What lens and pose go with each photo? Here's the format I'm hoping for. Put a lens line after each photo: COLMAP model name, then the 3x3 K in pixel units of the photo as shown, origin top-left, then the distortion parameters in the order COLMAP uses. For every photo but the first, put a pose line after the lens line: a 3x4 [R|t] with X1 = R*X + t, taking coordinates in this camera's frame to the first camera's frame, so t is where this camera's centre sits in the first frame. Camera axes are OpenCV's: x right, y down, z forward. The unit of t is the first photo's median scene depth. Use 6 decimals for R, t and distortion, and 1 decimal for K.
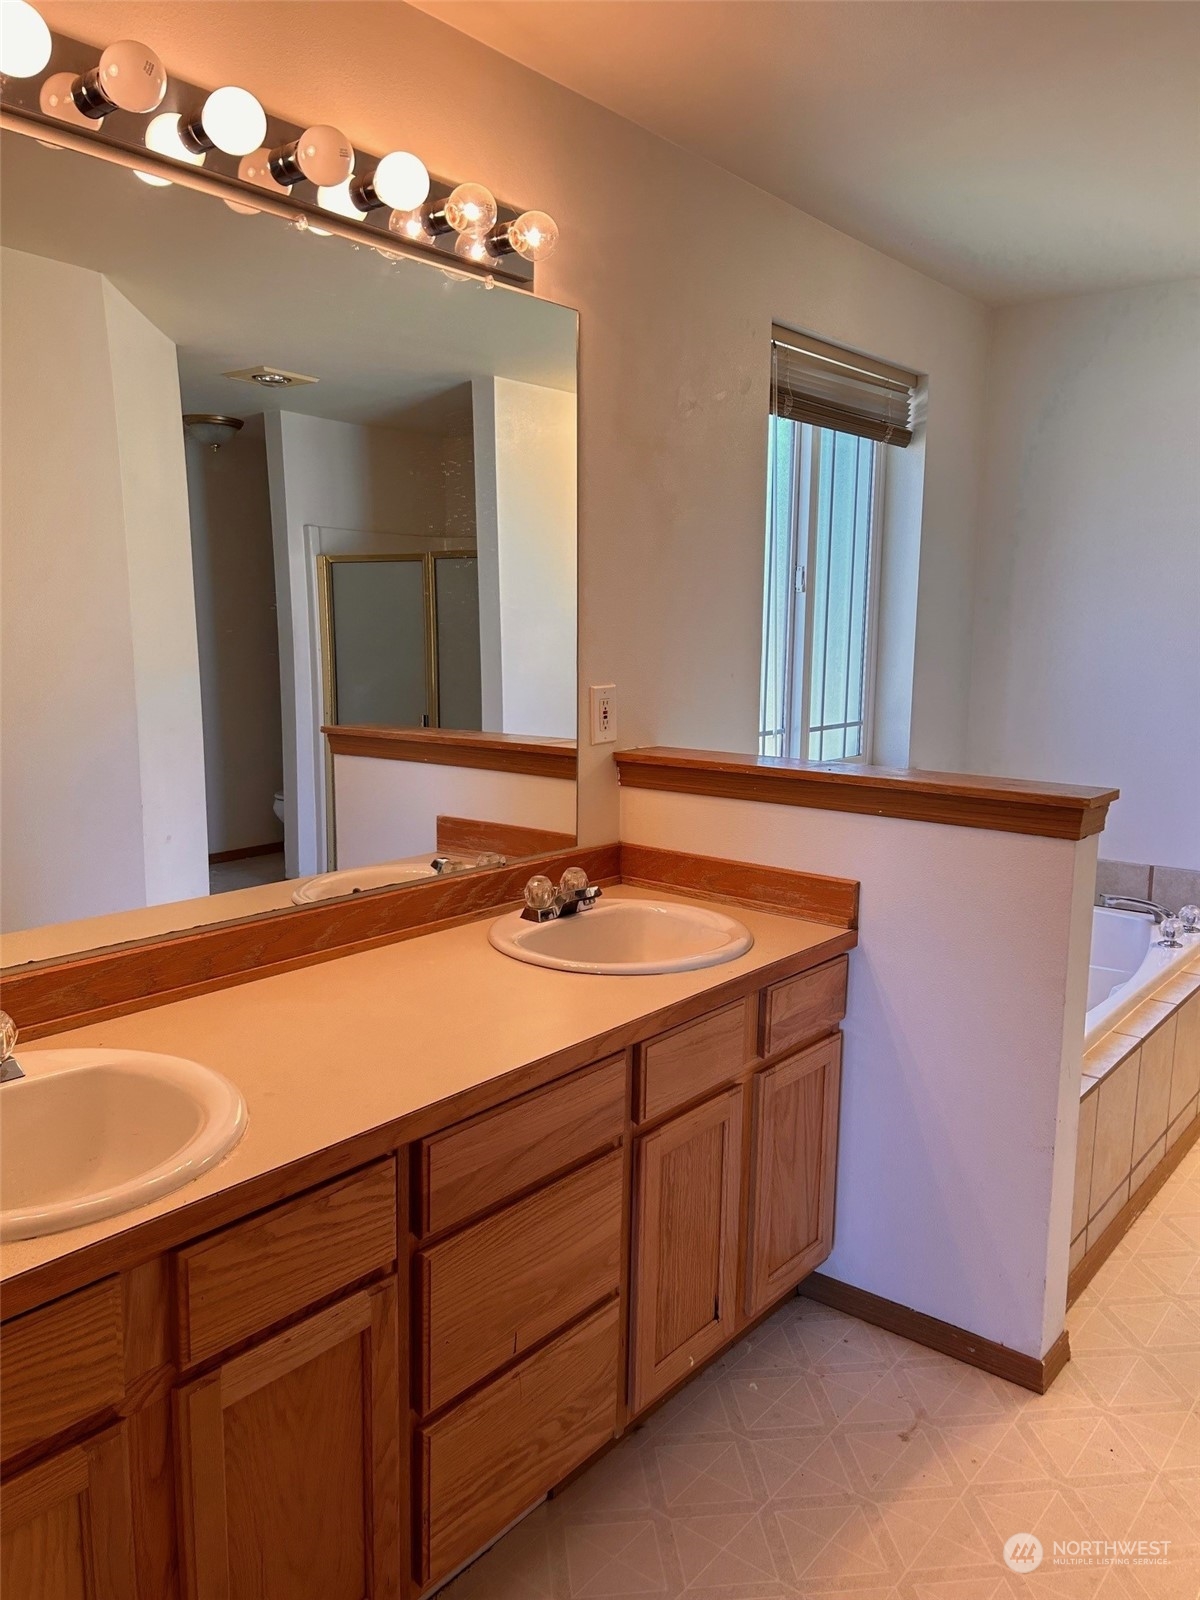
lens RADIAL K [[1227.5, 0, 600.7], [0, 1227.5, 803.4], [0, 0, 1]] dist [0.022542, -0.038516]
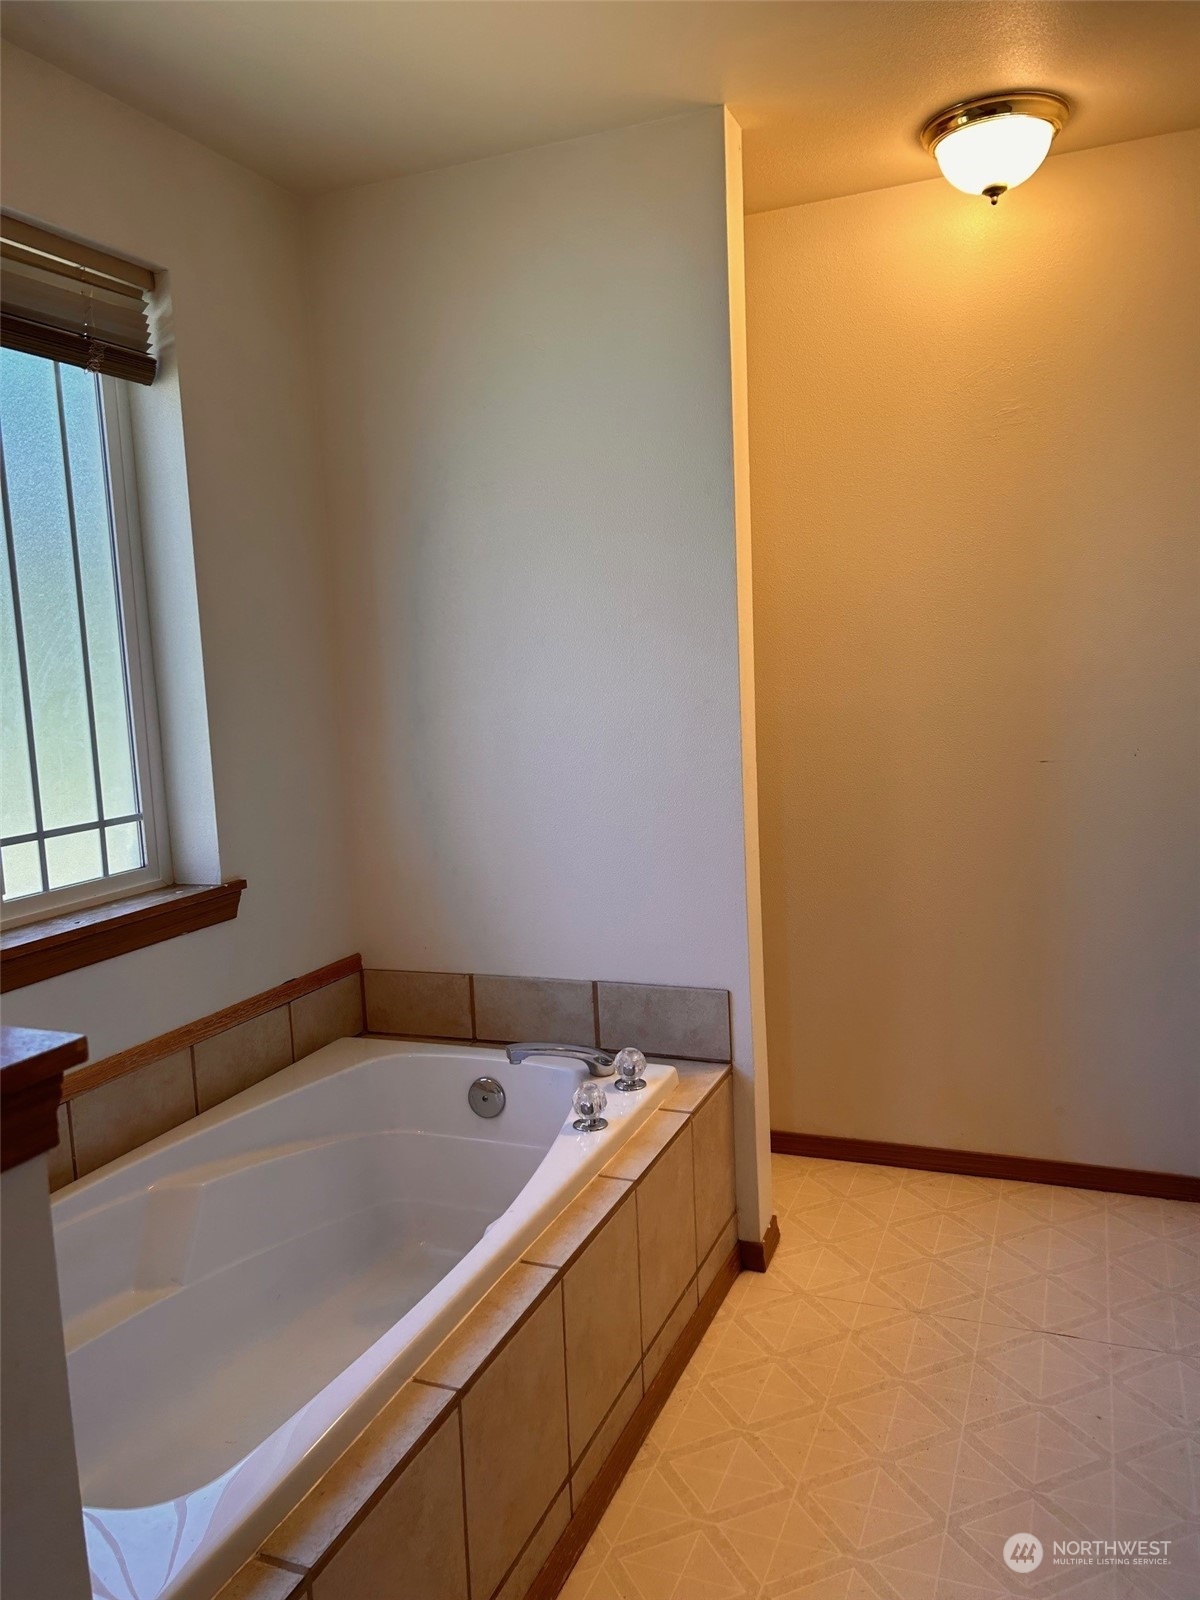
lens RADIAL K [[1227.5, 0, 599.3], [0, 1227.5, 801.6], [0, 0, 1]] dist [0.022542, -0.038516]
pose [[0.952639, -0.077081, 0.294172, 0.265353], [0.087049, 0.995984, -0.020923, -0.040952], [-0.291378, 0.045540, 0.955523, 0.333623]]
